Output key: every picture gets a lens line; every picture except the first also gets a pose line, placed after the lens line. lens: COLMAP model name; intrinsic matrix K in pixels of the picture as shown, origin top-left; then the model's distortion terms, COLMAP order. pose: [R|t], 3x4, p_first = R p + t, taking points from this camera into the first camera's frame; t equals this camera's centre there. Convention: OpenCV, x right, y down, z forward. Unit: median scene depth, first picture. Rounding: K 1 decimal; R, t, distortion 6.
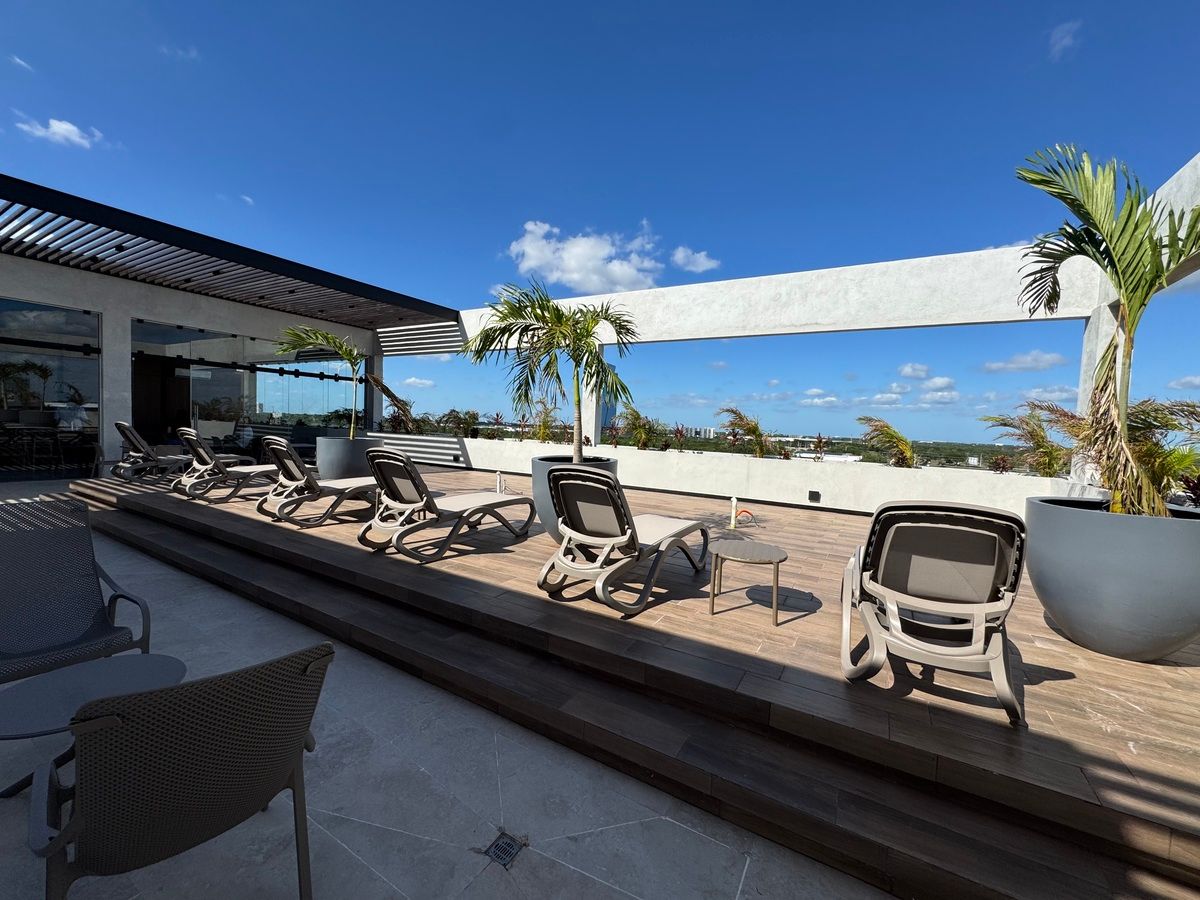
lens RADIAL K [[480.8, 0, 600.0], [0, 480.8, 450.0], [0, 0, 1]] dist [0.004980, 0.000170]
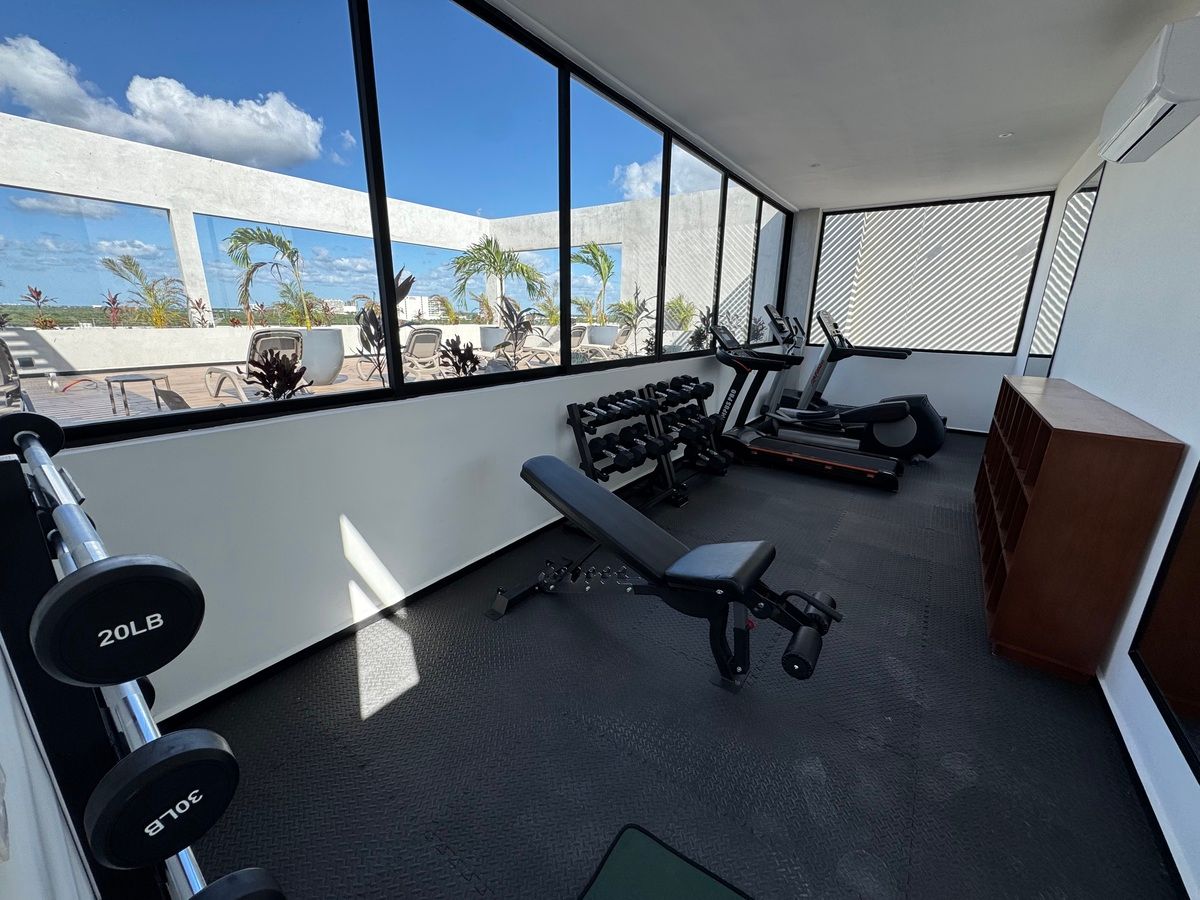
lens RADIAL K [[480.7, 0, 600.0], [0, 480.7, 450.0], [0, 0, 1]] dist [-0.001777, -0.000056]
pose [[0.086451, -0.312532, 0.945965, -1.047194], [0.036144, 0.949879, 0.310522, -0.052163], [-0.995600, 0.007346, 0.093414, 0.164464]]
